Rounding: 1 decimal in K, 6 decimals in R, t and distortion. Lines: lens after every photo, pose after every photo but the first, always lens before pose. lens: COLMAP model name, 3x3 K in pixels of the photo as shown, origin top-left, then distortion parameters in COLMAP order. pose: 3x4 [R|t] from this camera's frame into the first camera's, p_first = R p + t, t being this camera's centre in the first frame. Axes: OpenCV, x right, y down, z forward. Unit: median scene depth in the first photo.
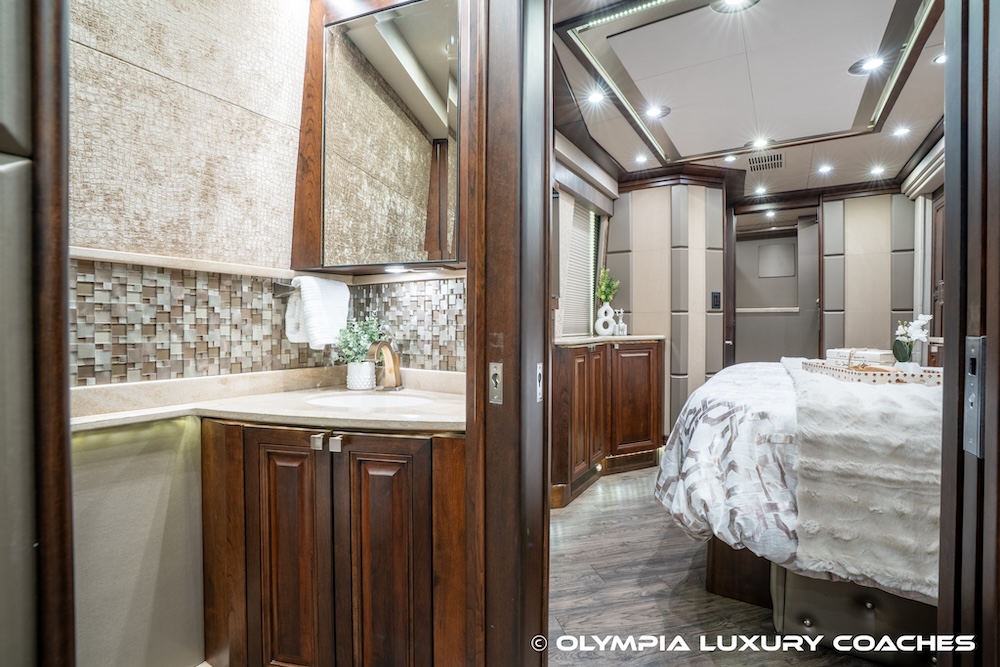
lens RADIAL K [[466.1, 0, 496.8], [0, 466.1, 330.2], [0, 0, 1]] dist [-0.068948, 0.025851]
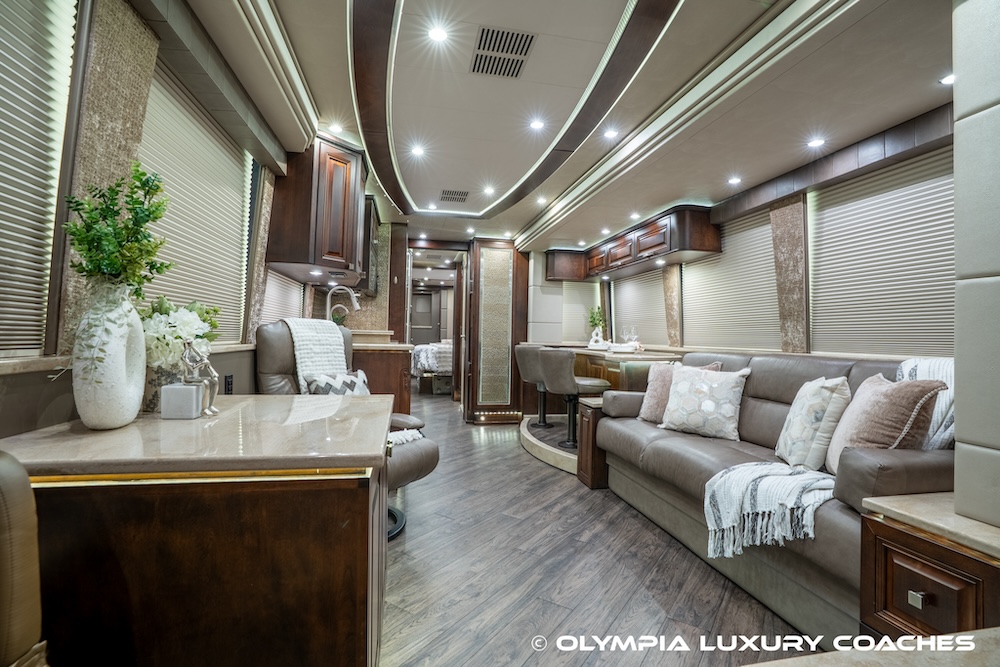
lens RADIAL K [[466.1, 0, 501.5], [0, 466.1, 327.8], [0, 0, 1]] dist [-0.068948, 0.025851]
pose [[0.722710, 0.023632, 0.690747, -2.184250], [-0.012054, 0.999694, -0.021589, 0.023005], [-0.691046, 0.007276, 0.722774, -2.954649]]
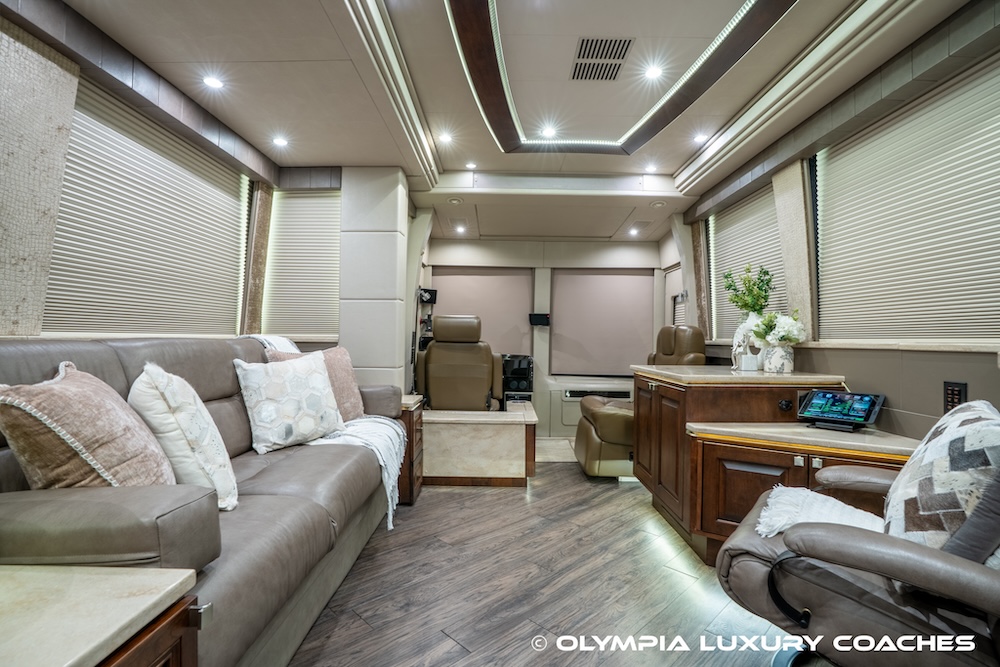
lens RADIAL K [[466.1, 0, 500.1], [0, 466.1, 328.8], [0, 0, 1]] dist [-0.068948, 0.025851]
pose [[-0.846684, -0.021635, -0.531656, -0.673482], [-0.015703, 0.999754, -0.015677, 0.050771], [0.531864, -0.004925, -0.846816, -1.371540]]
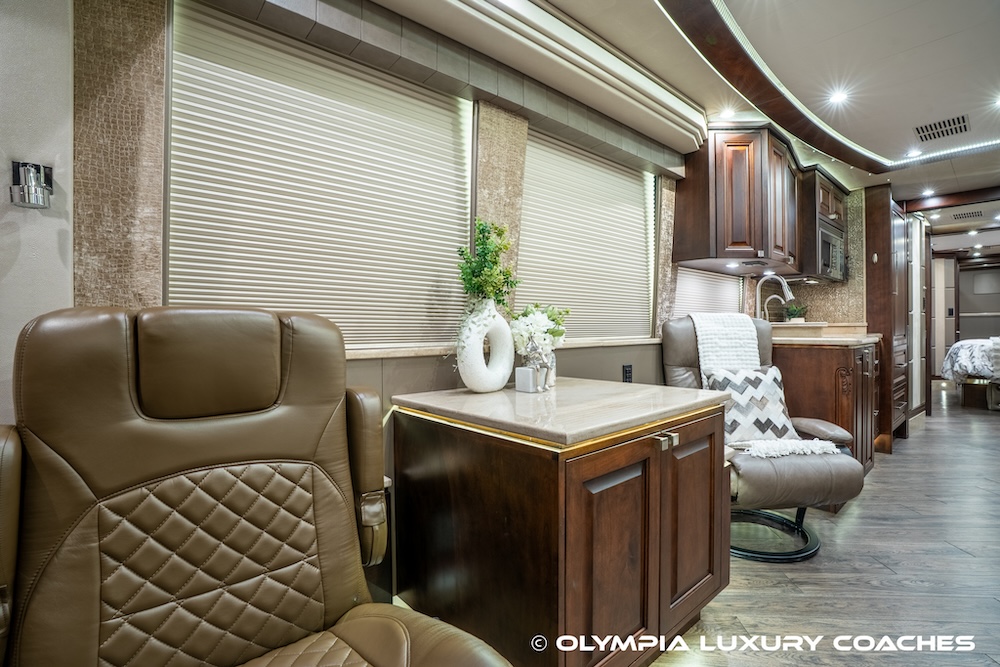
lens RADIAL K [[466.1, 0, 501.5], [0, 466.1, 327.1], [0, 0, 1]] dist [-0.068948, 0.025851]
pose [[0.960266, -0.008731, -0.278950, -1.854904], [0.006271, 0.999933, -0.009707, 0.025221], [0.279016, 0.007572, 0.960257, -3.065504]]
